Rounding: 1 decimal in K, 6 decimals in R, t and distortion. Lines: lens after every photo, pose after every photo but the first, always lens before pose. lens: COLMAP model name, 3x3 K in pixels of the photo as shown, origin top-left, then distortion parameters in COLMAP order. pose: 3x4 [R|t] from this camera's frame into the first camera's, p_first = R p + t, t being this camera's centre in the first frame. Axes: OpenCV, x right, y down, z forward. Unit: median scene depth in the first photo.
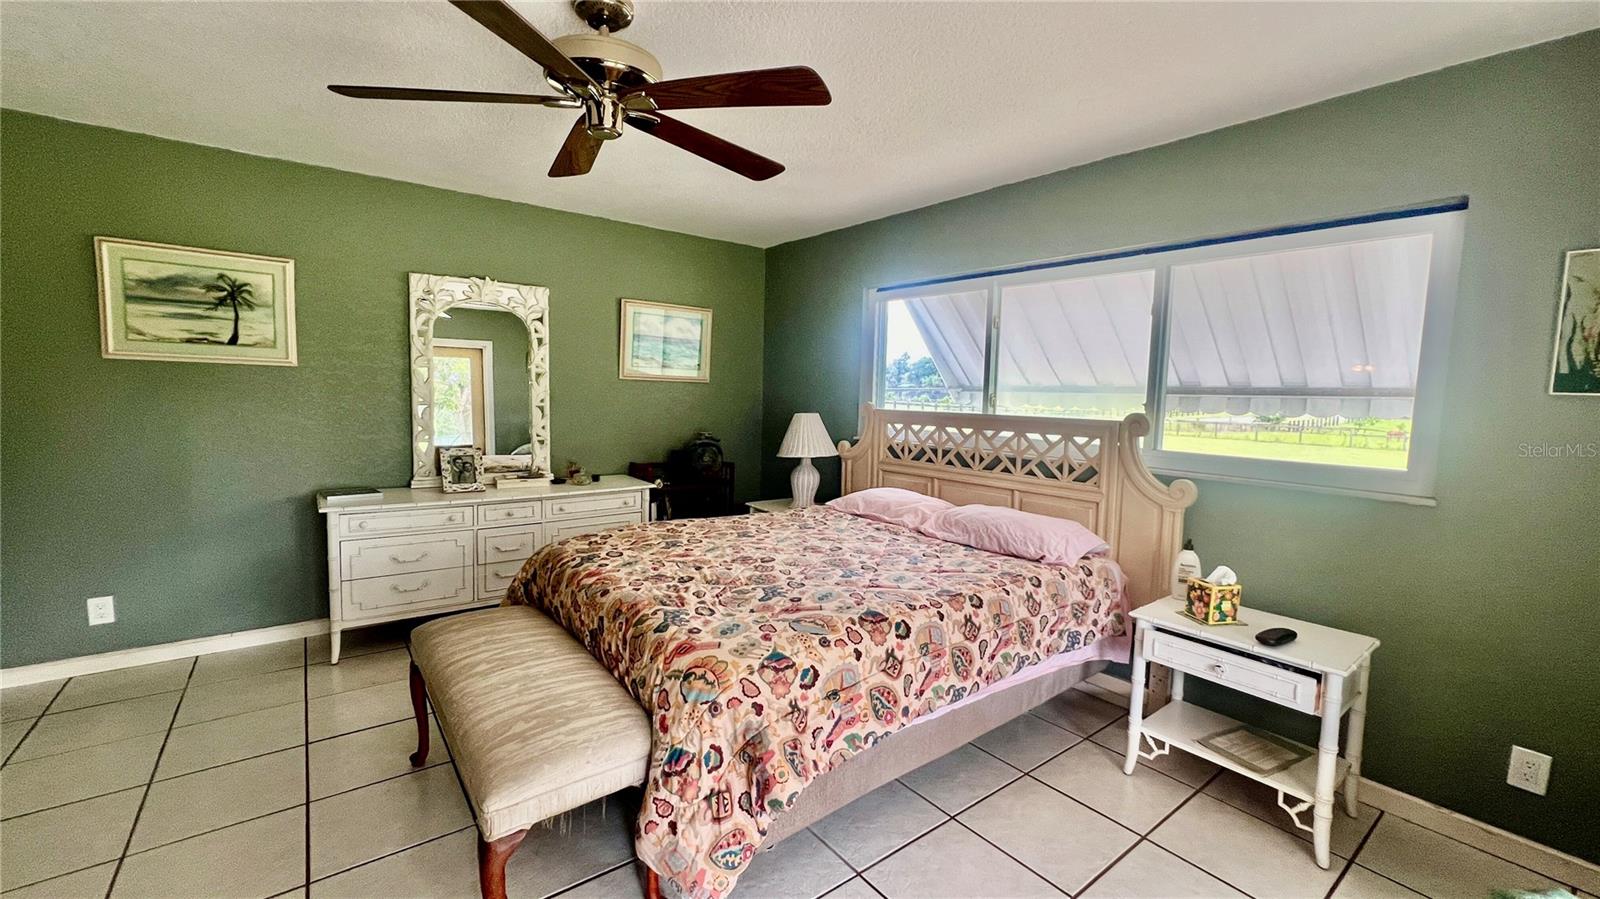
lens RADIAL K [[647.1, 0, 799.9], [0, 647.1, 442.9], [0, 0, 1]] dist [-0.007274, 0.002204]
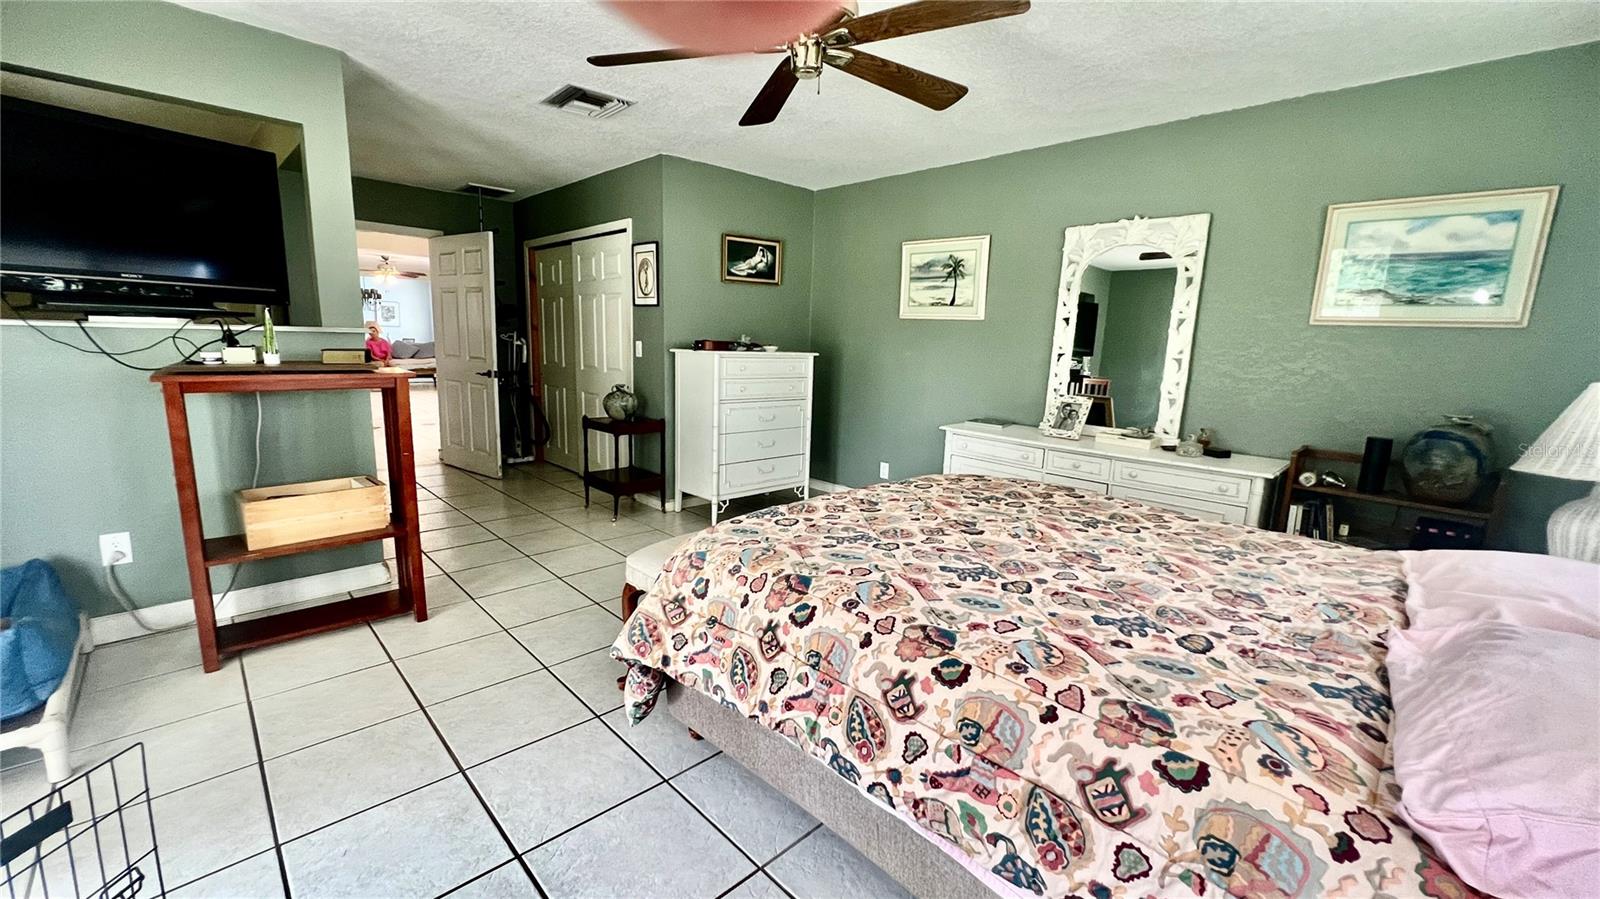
lens RADIAL K [[647.1, 0, 802.6], [0, 647.1, 448.4], [0, 0, 1]] dist [-0.007274, 0.002204]
pose [[0.107844, 0.144717, -0.983579, 0.672291], [-0.115354, 0.984488, 0.132203, 0.006689], [0.987453, 0.099202, 0.122865, 0.707695]]
